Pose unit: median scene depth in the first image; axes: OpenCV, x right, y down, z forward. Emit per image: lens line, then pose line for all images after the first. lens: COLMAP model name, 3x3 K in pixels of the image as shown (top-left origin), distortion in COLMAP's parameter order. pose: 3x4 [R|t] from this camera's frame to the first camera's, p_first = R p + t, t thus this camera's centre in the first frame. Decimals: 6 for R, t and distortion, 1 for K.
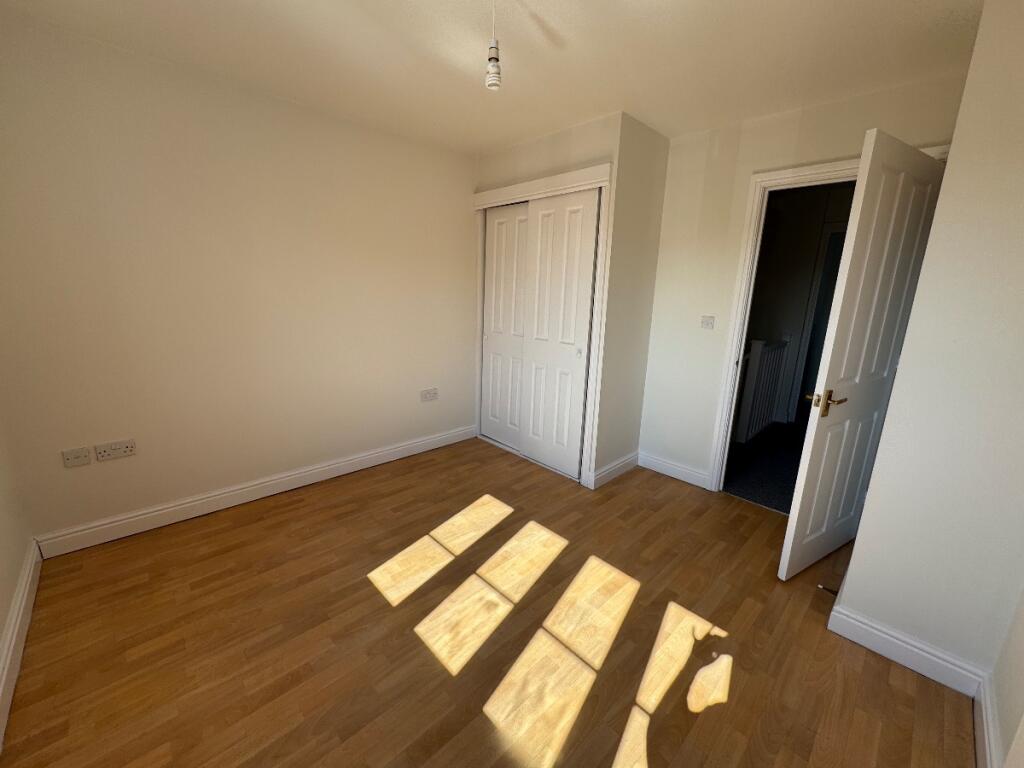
lens RADIAL K [[410.5, 0, 512.0], [0, 410.5, 384.0], [0, 0, 1]] dist [-0.000592, 0.000427]
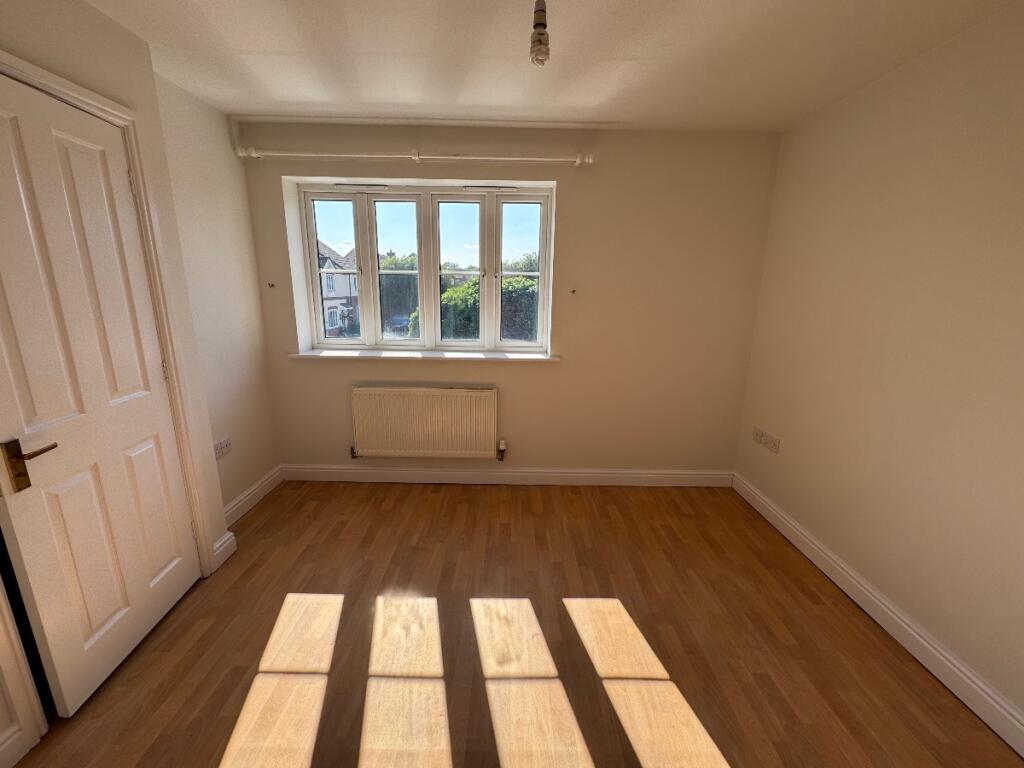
lens RADIAL K [[410.5, 0, 512.0], [0, 410.5, 384.0], [0, 0, 1]] dist [-0.000592, 0.000427]
pose [[-0.692303, 0.130941, -0.709628, 0.481155], [-0.201816, 0.909022, 0.364622, -0.328910], [0.692811, 0.395644, -0.602892, 1.279292]]
